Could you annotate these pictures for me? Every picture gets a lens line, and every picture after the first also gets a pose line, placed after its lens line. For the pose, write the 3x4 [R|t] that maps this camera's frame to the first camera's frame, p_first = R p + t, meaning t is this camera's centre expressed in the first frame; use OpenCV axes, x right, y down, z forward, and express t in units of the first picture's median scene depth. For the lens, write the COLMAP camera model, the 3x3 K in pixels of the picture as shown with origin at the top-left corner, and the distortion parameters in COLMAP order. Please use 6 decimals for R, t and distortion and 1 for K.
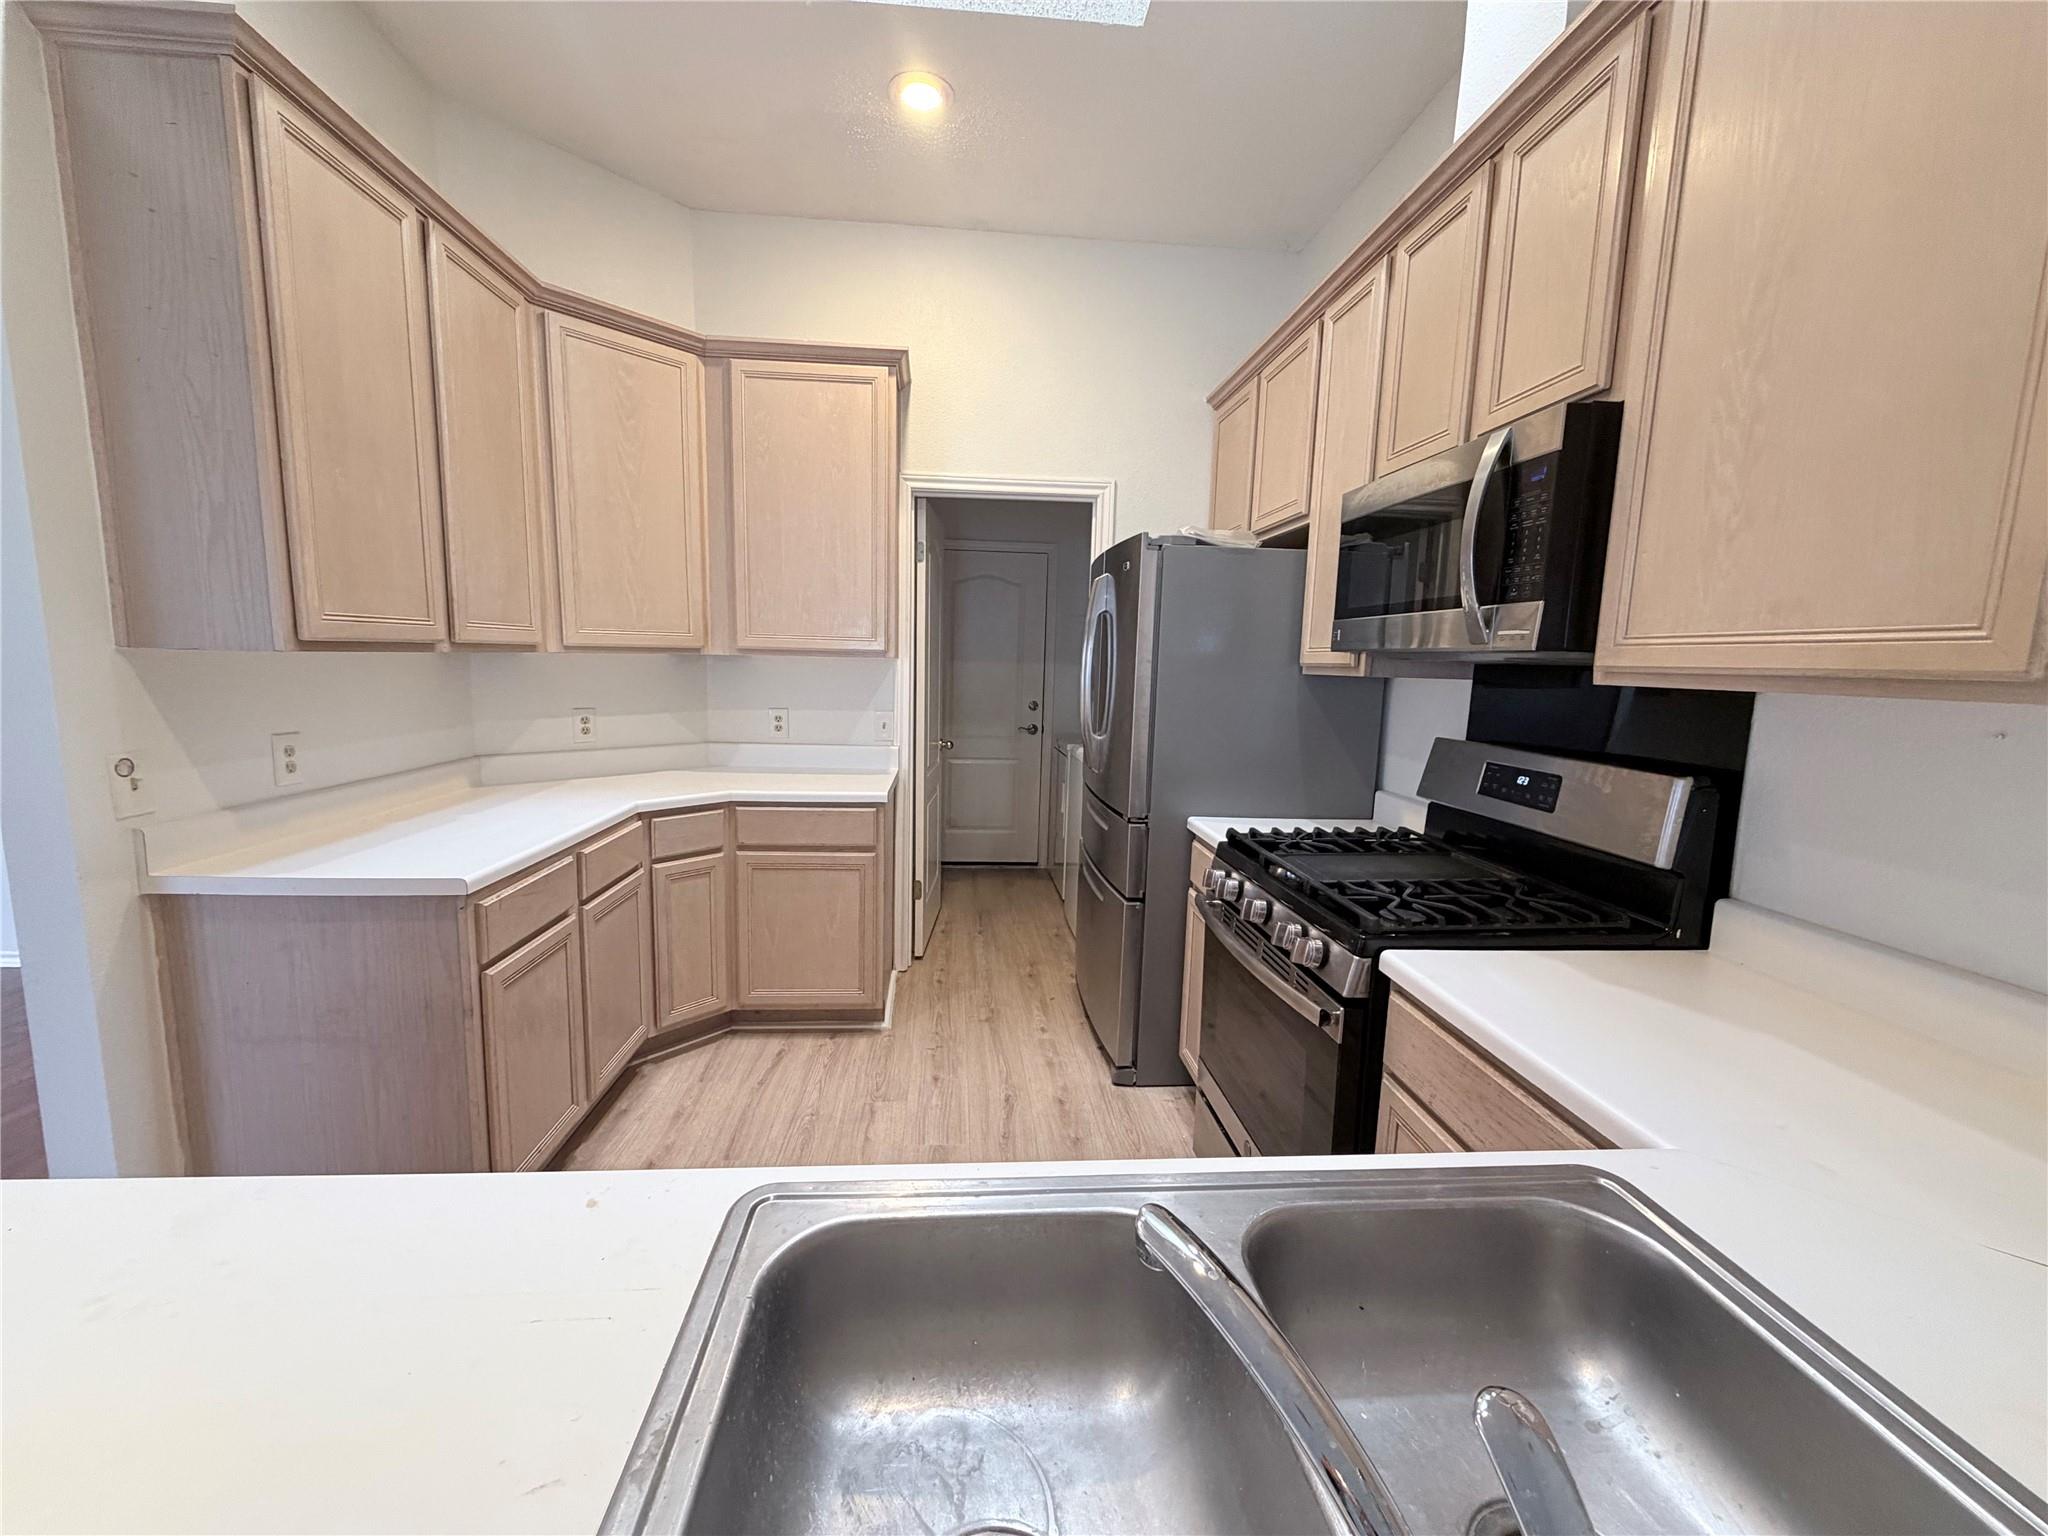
lens RADIAL K [[812.1, 0, 1024.3], [0, 812.1, 775.2], [0, 0, 1]] dist [-0.000474, -0.000945]
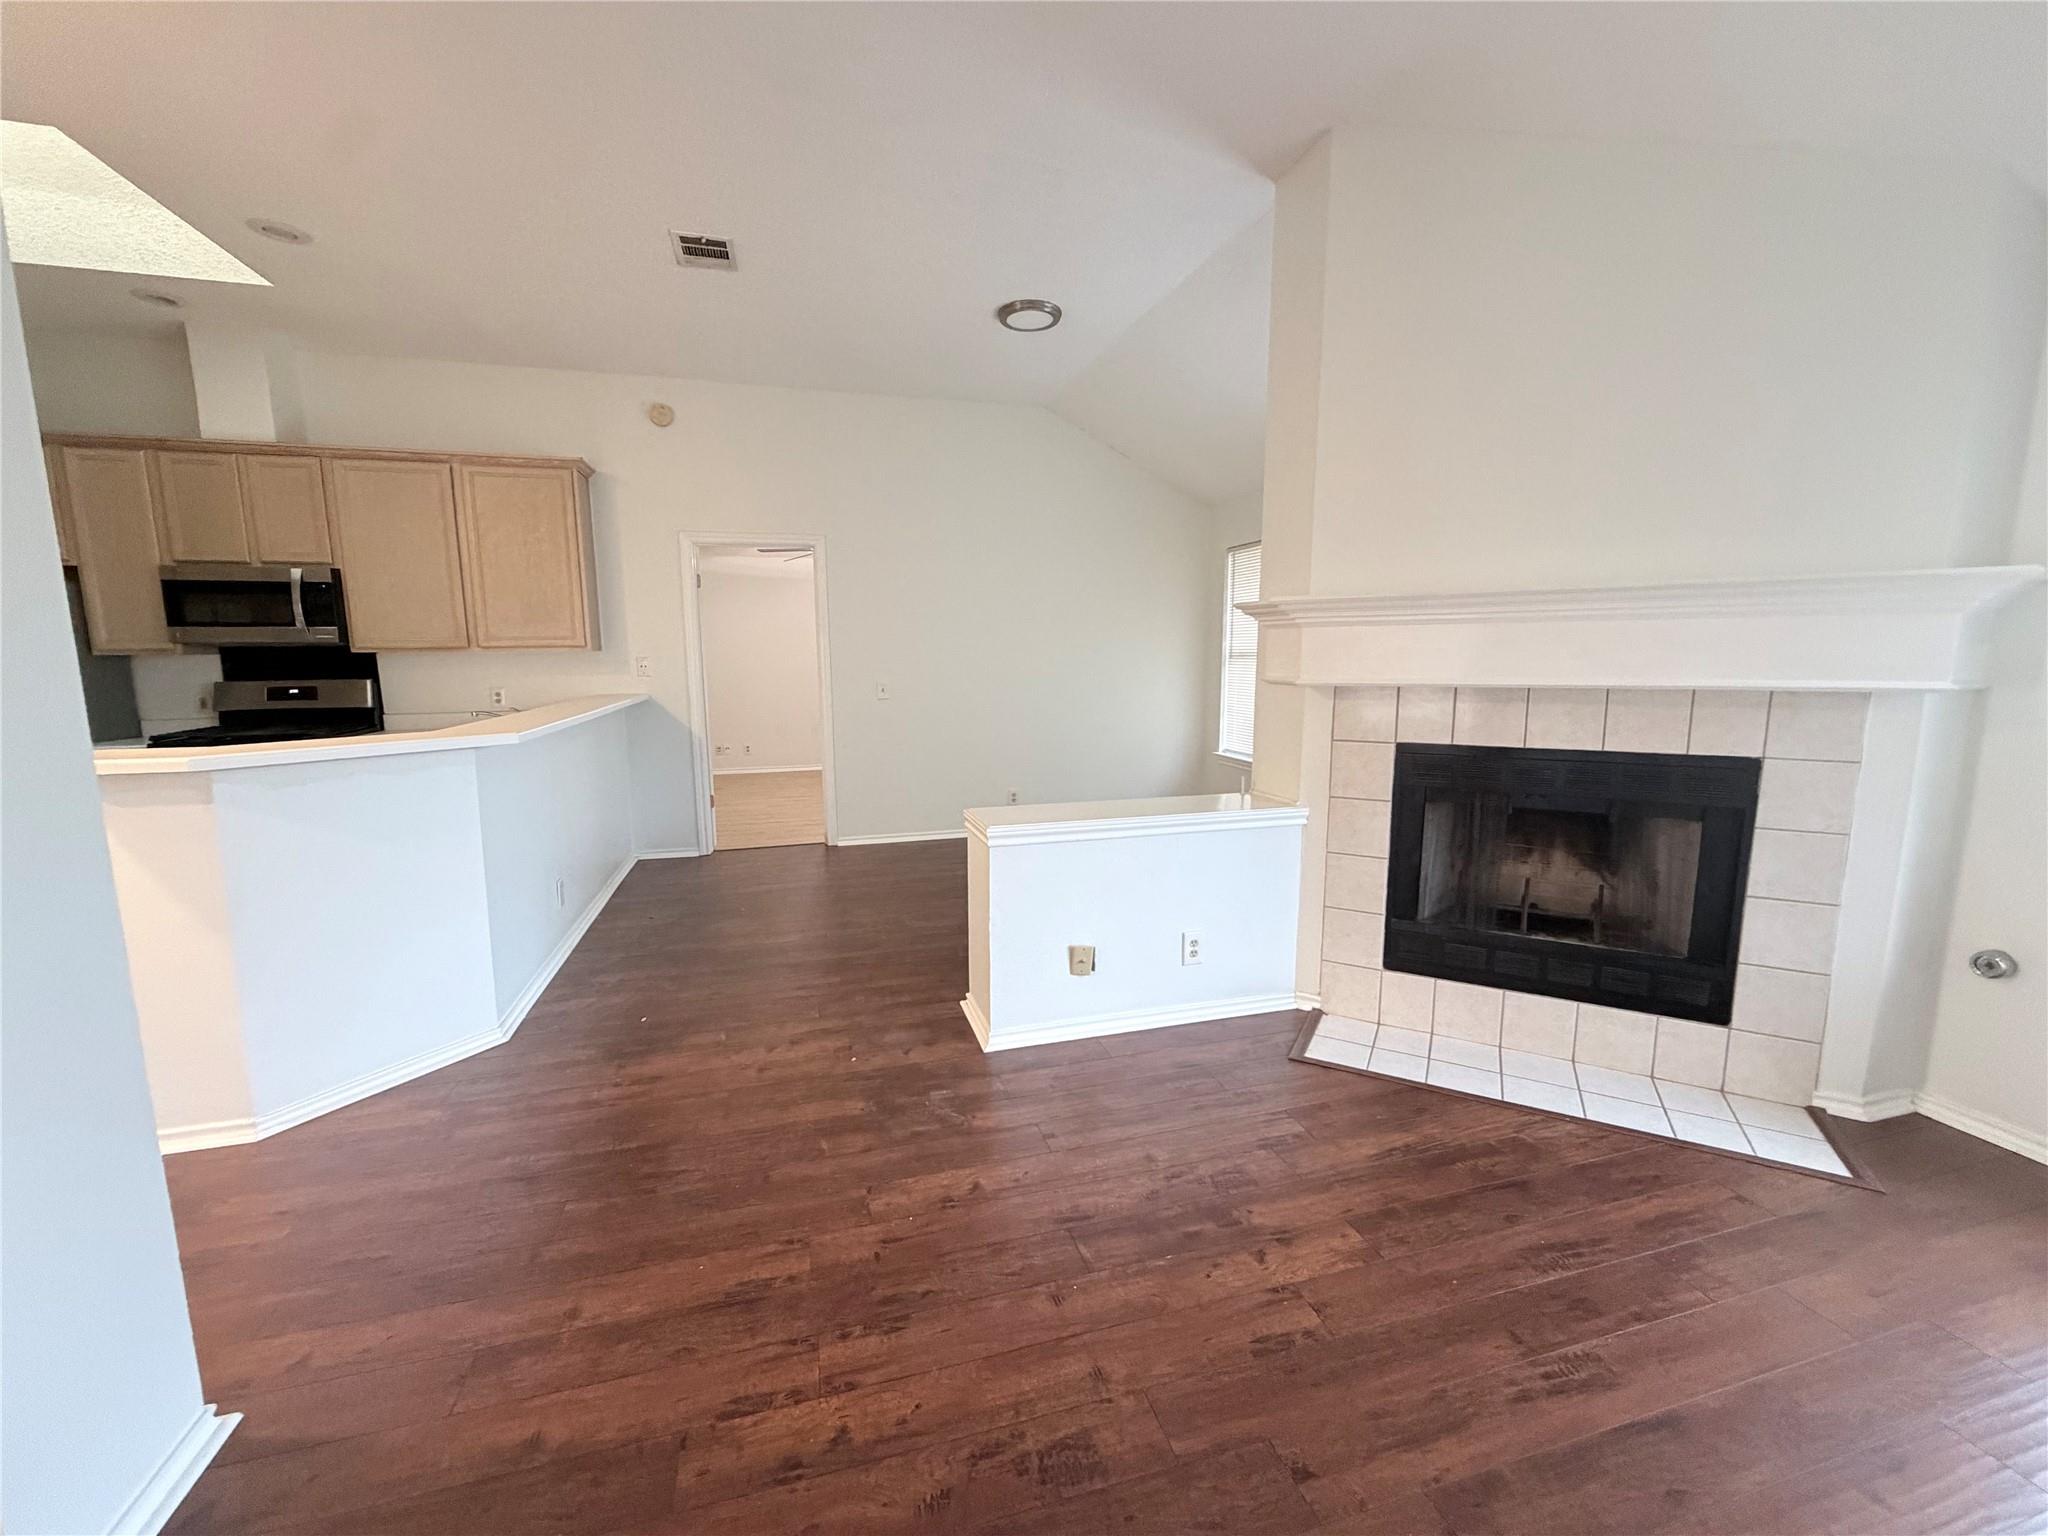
lens RADIAL K [[812.1, 0, 1013.3], [0, 812.1, 764.7], [0, 0, 1]] dist [-0.000474, -0.000945]
pose [[-0.189003, -0.159617, 0.968917, -2.424039], [0.141250, 0.972021, 0.187681, 0.075203], [-0.971765, 0.172332, -0.161169, -0.794989]]
